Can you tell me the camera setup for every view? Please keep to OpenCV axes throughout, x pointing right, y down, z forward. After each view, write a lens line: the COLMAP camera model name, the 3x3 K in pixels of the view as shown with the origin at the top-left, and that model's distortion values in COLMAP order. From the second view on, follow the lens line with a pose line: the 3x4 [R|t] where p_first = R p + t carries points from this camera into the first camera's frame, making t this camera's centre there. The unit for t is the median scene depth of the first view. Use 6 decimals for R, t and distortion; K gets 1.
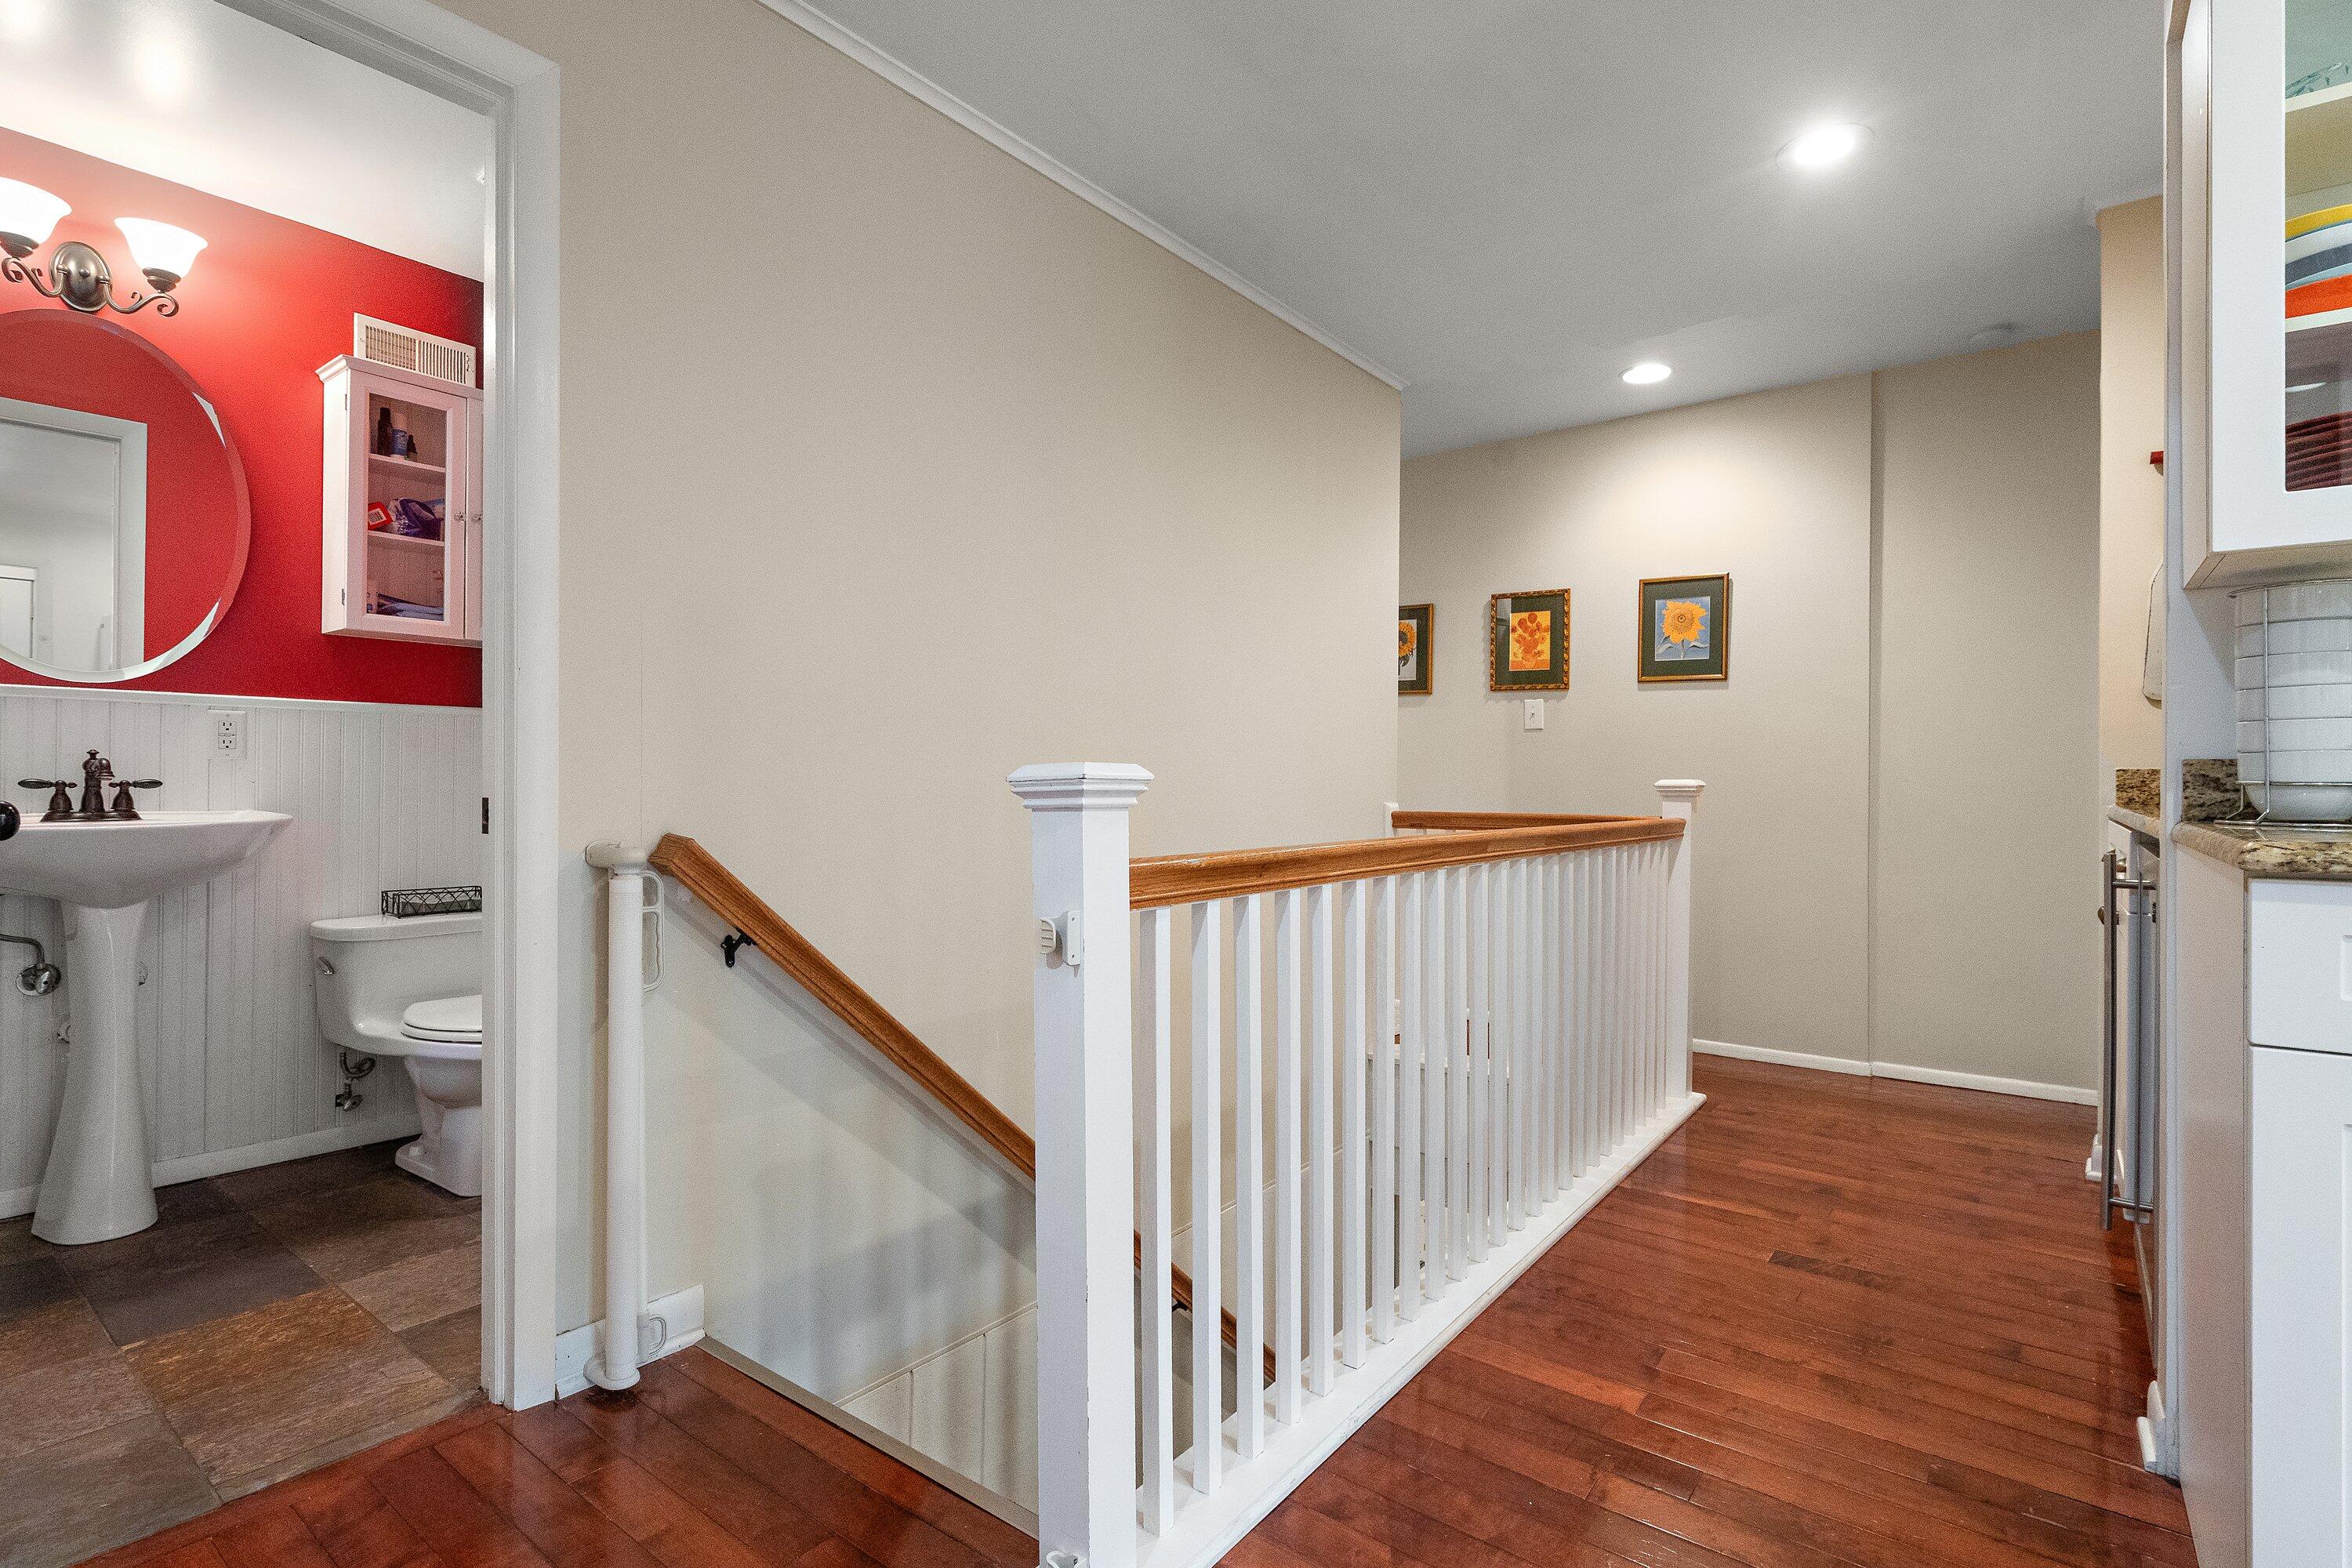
lens RADIAL K [[1110.8, 0, 1178.6], [0, 1110.8, 769.0], [0, 0, 1]] dist [0.000061, 0.001560]
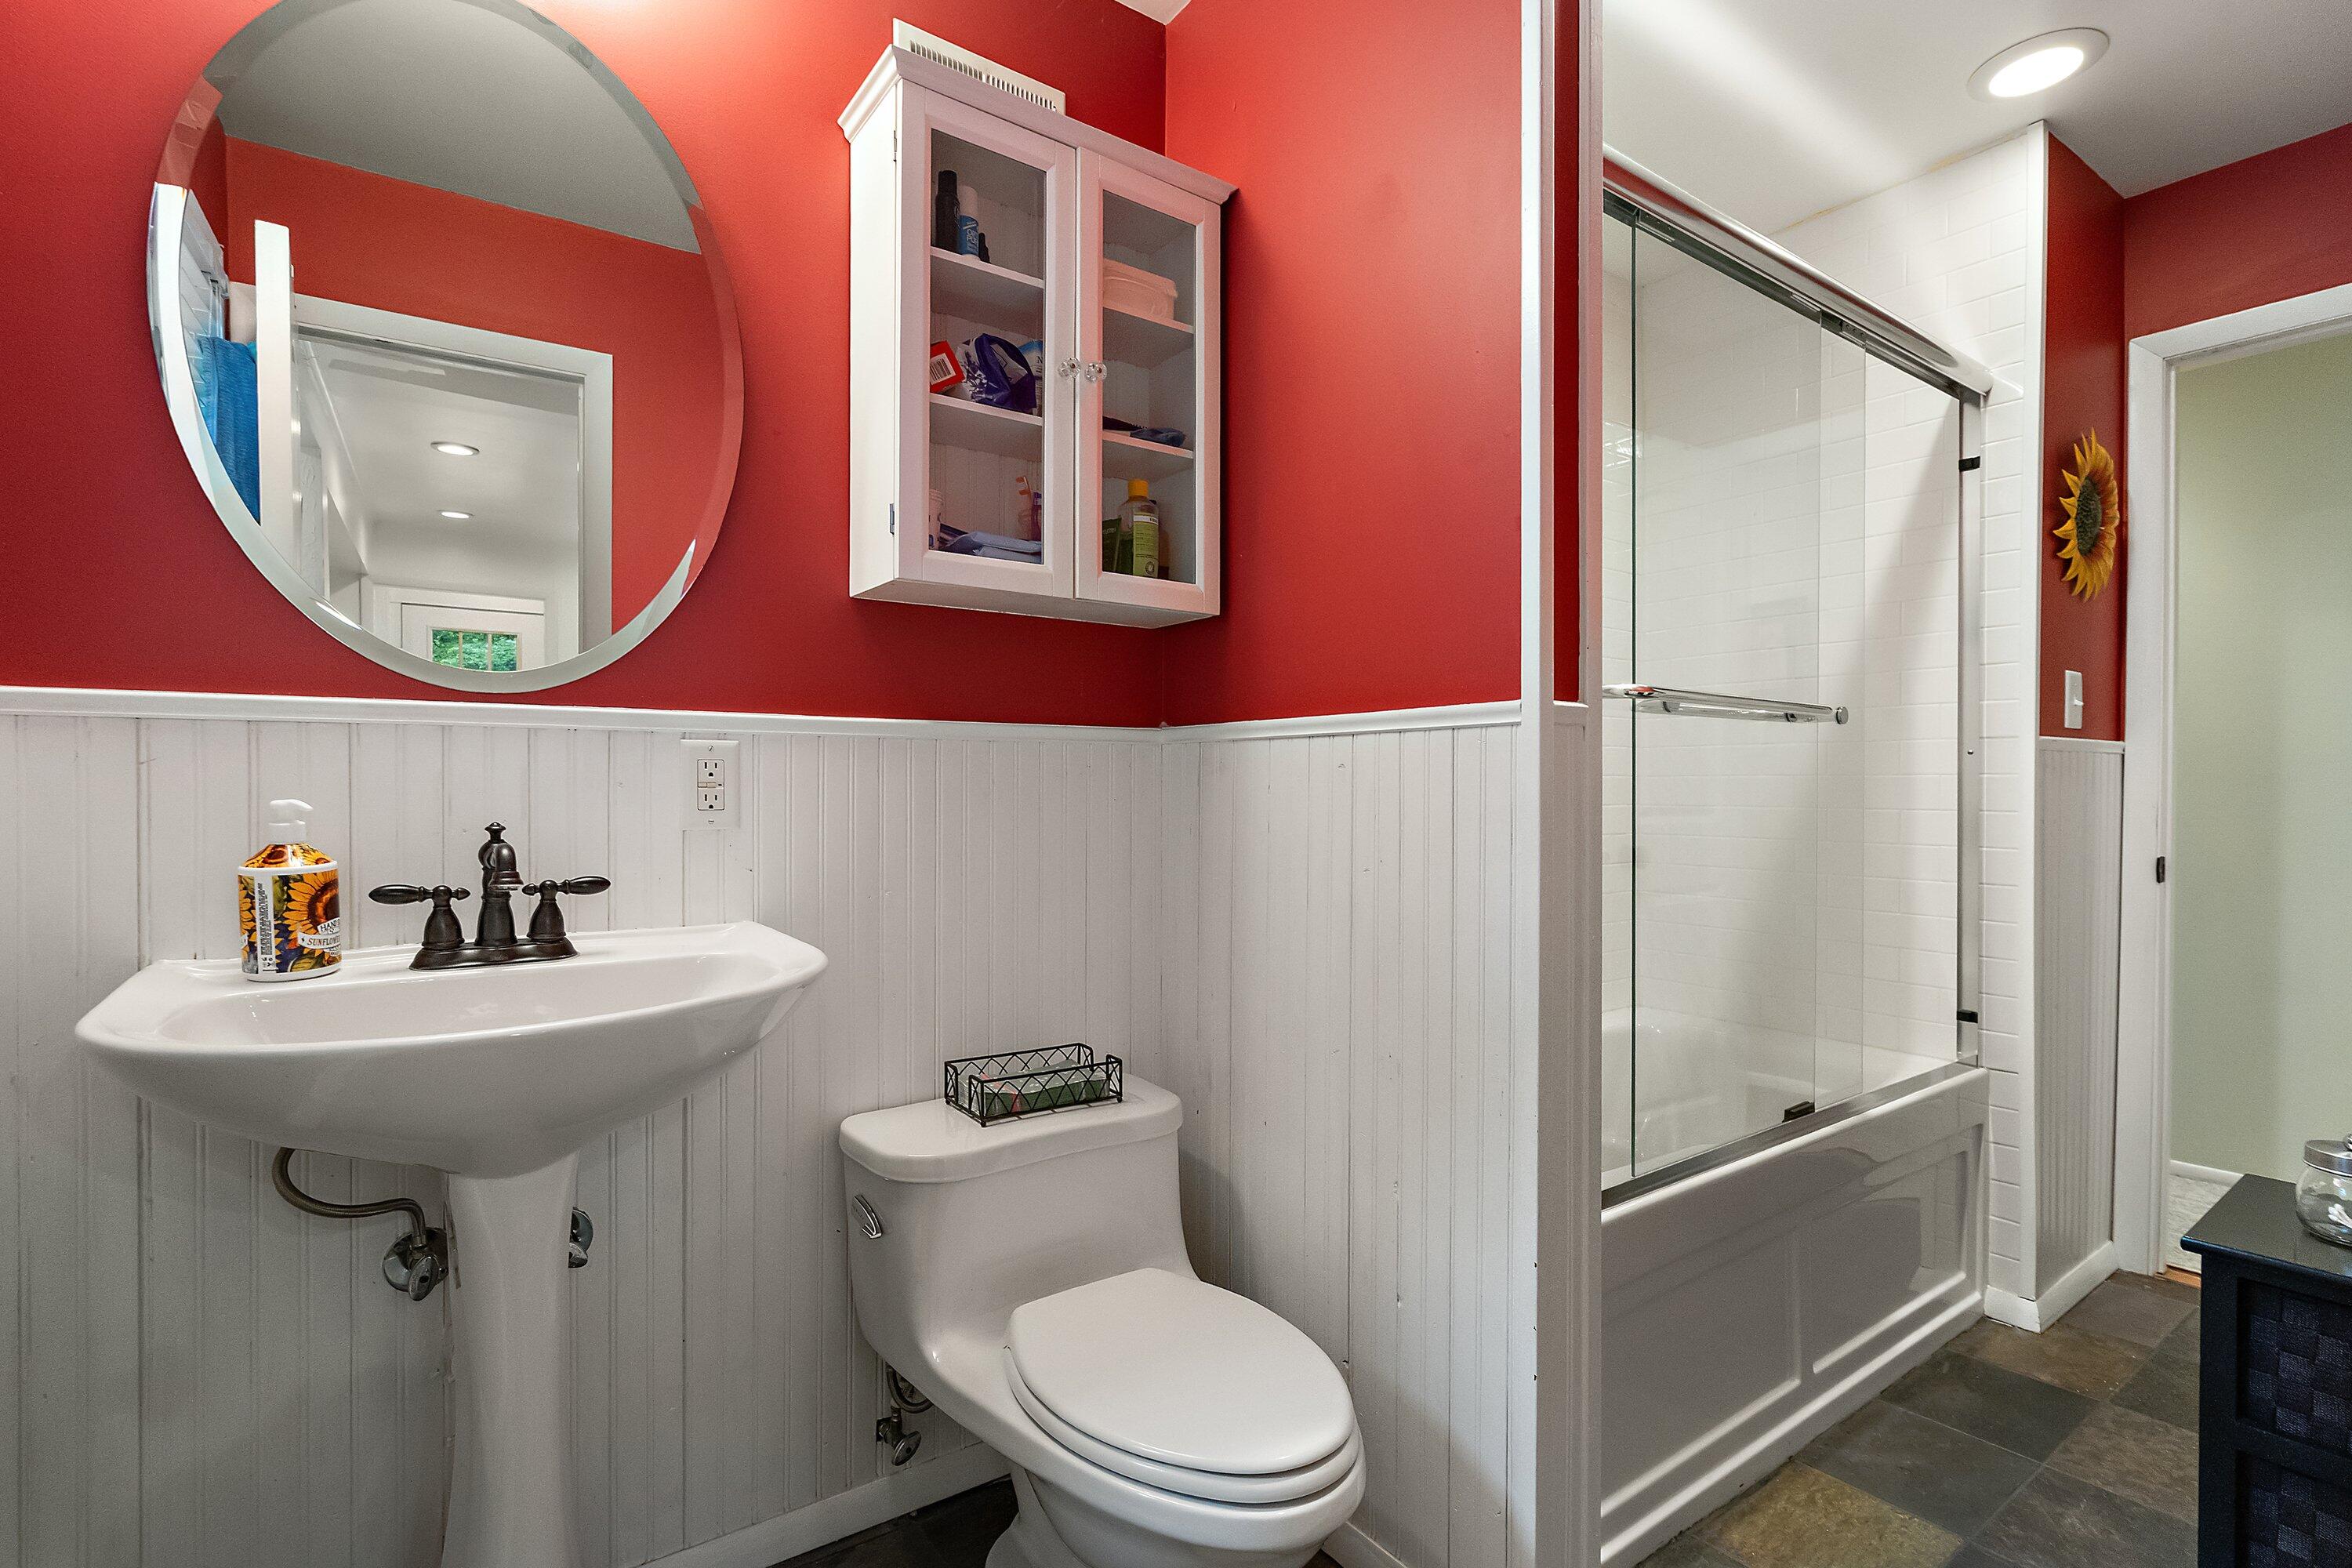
lens RADIAL K [[1078.9, 0, 1180.2], [0, 1078.9, 778.1], [0, 0, 1]] dist [-0.002249, 0.000643]
pose [[0.959248, -0.006917, -0.282482, -0.475193], [0.007569, 0.999971, 0.001217, -0.031778], [0.282465, -0.003306, 0.959272, 0.545376]]
